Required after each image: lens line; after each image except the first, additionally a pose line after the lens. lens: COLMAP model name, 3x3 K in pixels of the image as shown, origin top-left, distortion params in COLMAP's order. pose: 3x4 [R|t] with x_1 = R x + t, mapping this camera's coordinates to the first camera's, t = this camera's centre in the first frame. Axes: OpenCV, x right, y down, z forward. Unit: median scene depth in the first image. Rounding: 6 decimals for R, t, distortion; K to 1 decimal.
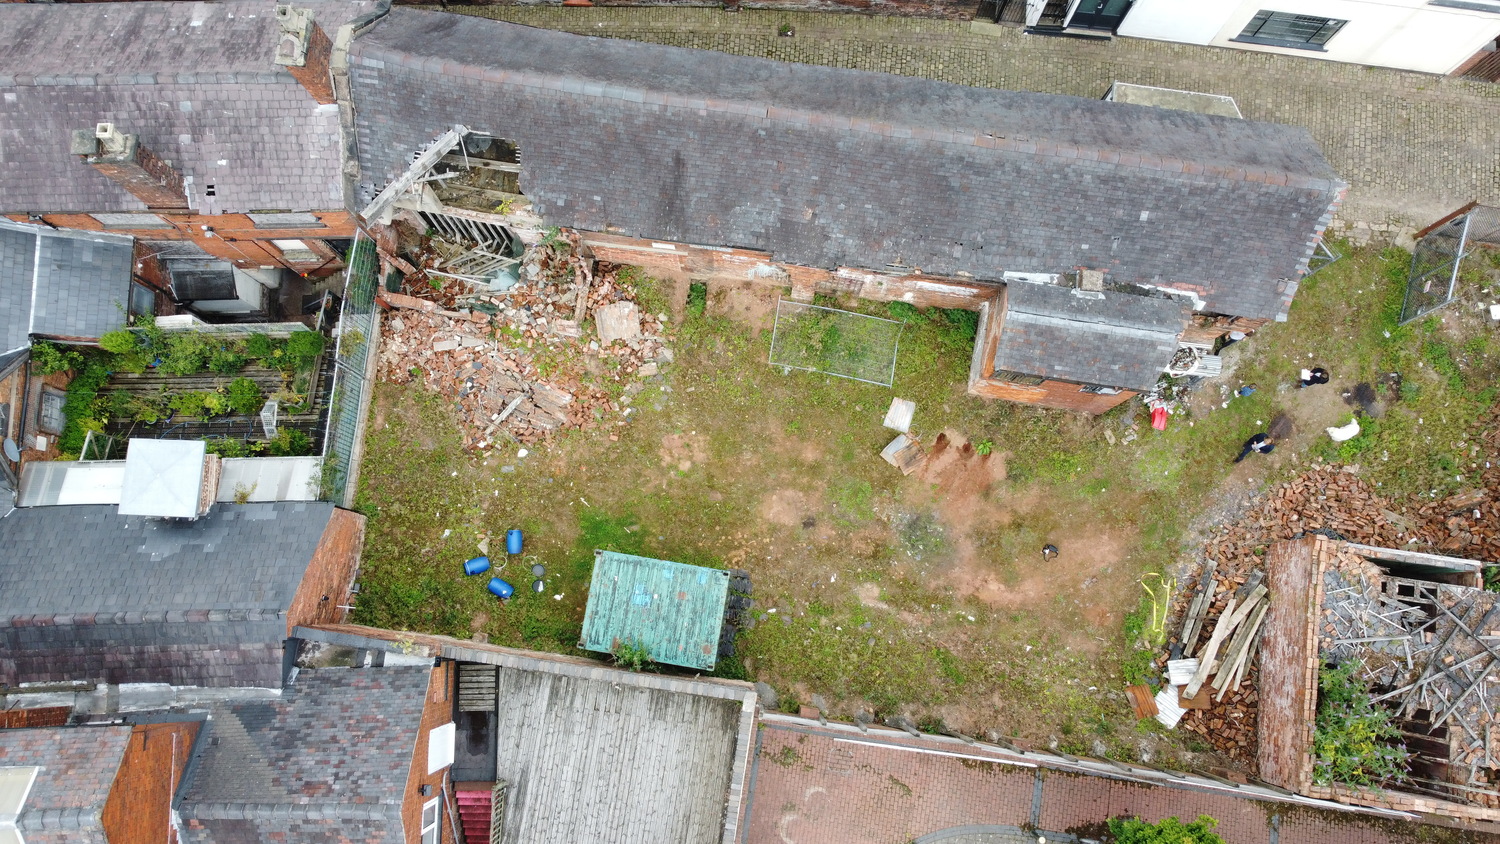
lens RADIAL K [[1119.4, 0, 750.5], [0, 1119.4, 421.6], [0, 0, 1]] dist [-0.002946, -0.000655]
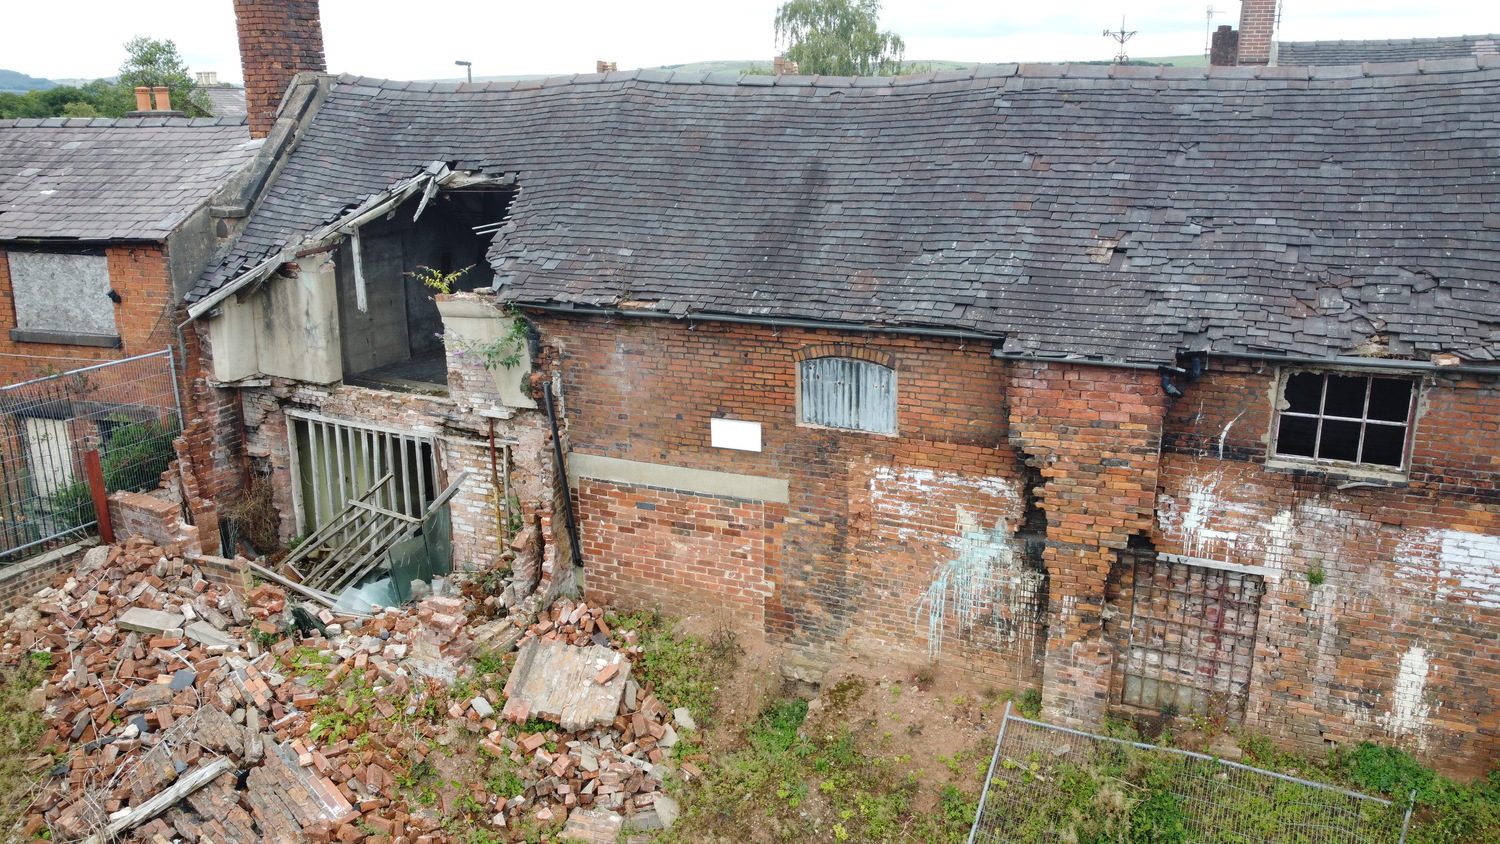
lens RADIAL K [[1119.4, 0, 746.9], [0, 1119.4, 421.9], [0, 0, 1]] dist [-0.002946, -0.000655]
pose [[0.958039, 0.073933, -0.276939, 0.038677], [-0.282612, 0.405013, -0.869537, 0.189407], [0.047876, 0.911317, 0.408913, 0.762997]]
